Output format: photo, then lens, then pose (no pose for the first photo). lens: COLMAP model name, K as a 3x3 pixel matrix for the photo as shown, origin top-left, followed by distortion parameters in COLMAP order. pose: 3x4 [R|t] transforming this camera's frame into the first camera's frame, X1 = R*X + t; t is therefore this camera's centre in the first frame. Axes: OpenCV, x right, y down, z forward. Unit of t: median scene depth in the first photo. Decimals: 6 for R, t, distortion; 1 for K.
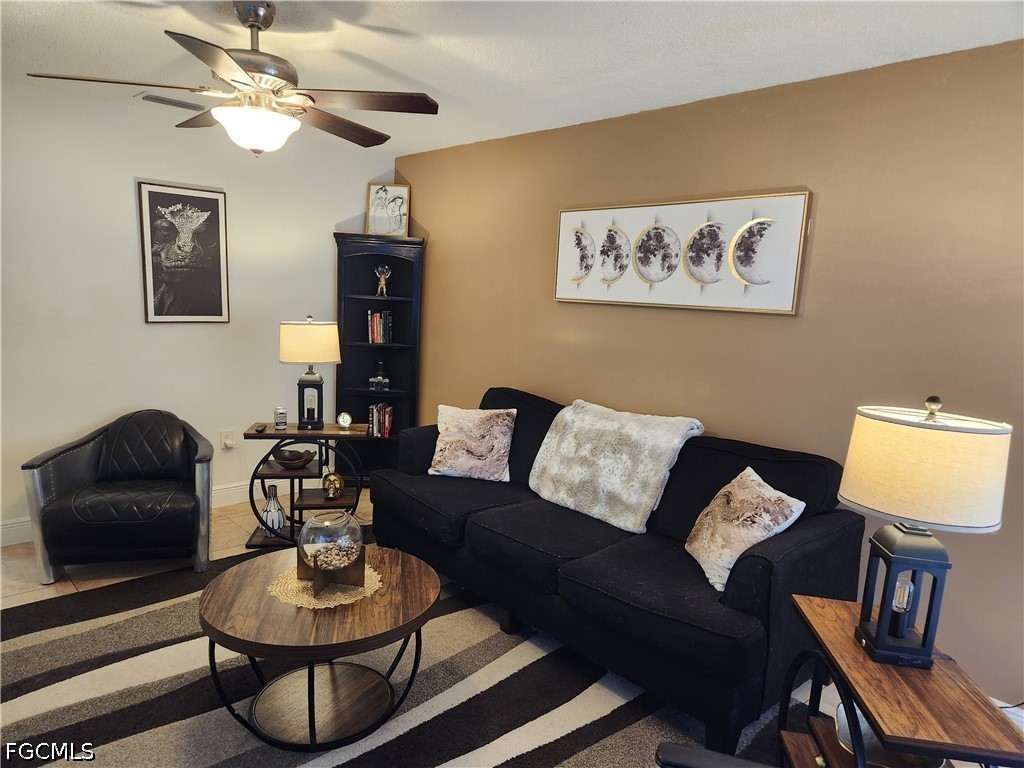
lens RADIAL K [[699.1, 0, 509.5], [0, 699.1, 394.7], [0, 0, 1]] dist [0.097715, -0.066613]
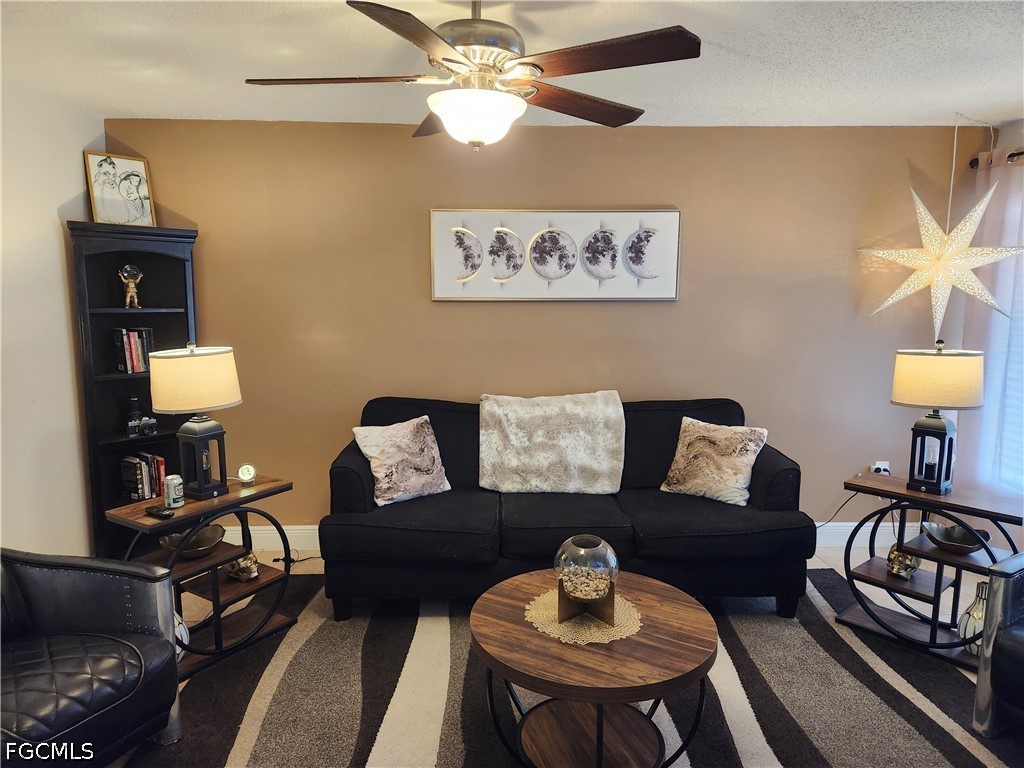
lens RADIAL K [[683.2, 0, 512.0], [0, 683.2, 384.0], [0, 0, 1]] dist [0.081672, -0.061924]
pose [[0.643064, -0.150515, 0.750876, -0.625241], [0.145128, 0.986680, 0.073492, -0.075567], [-0.751936, 0.061713, 0.656342, 0.300840]]
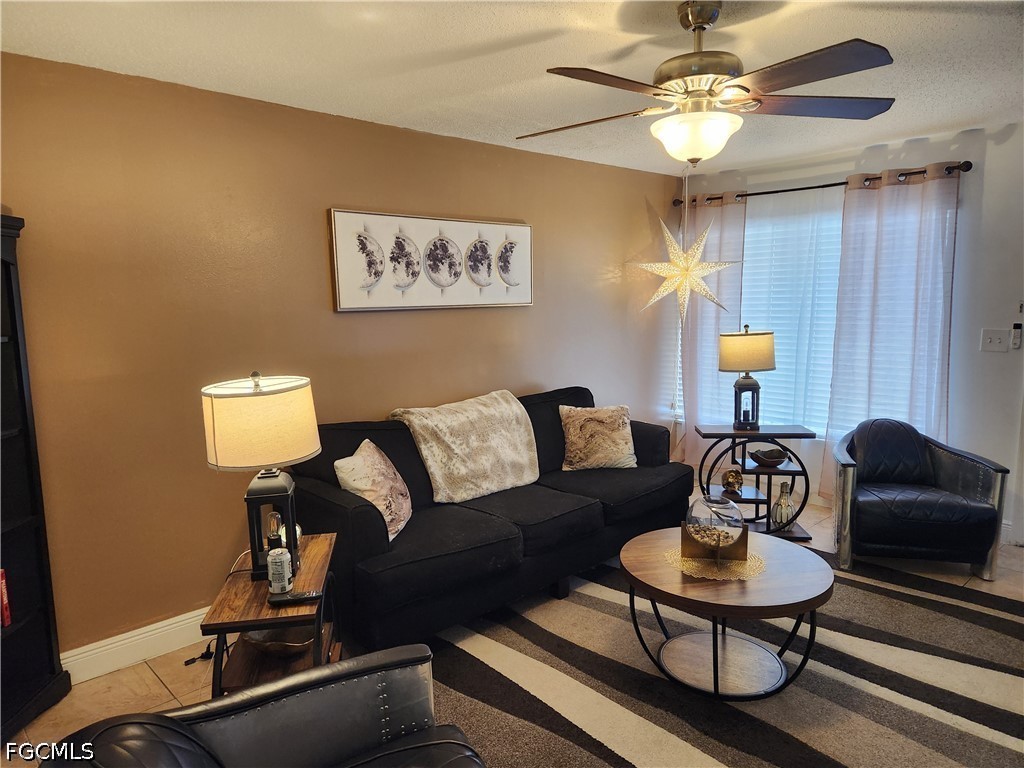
lens RADIAL K [[675.0, 0, 512.0], [0, 675.0, 384.0], [0, 0, 1]] dist [0.116240, -0.125852]
pose [[-0.020273, -0.172412, 0.984816, -0.821217], [0.176577, 0.968917, 0.173264, -0.160882], [-0.984078, 0.177408, 0.010802, 0.819865]]
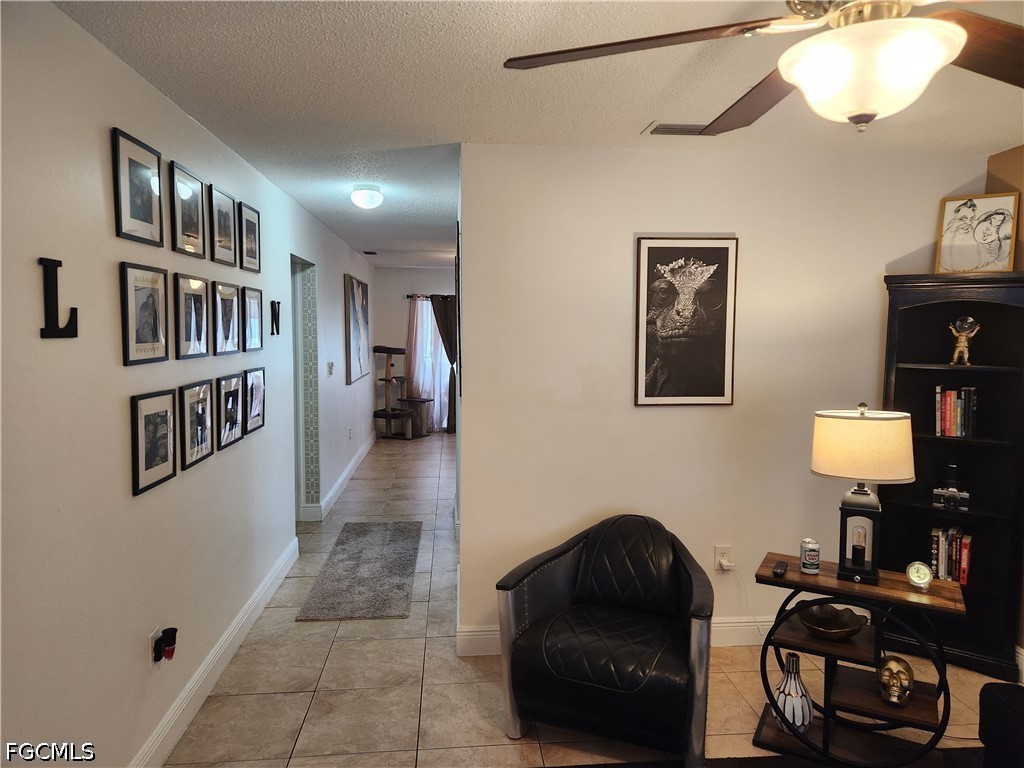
lens RADIAL K [[683.2, 0, 512.0], [0, 683.2, 384.0], [0, 0, 1]] dist [0.081672, -0.061924]
pose [[0.800856, 0.008019, -0.598803, -0.163645], [-0.062065, 0.995637, -0.069674, -0.066691], [0.595632, 0.092964, 0.797860, 0.308032]]
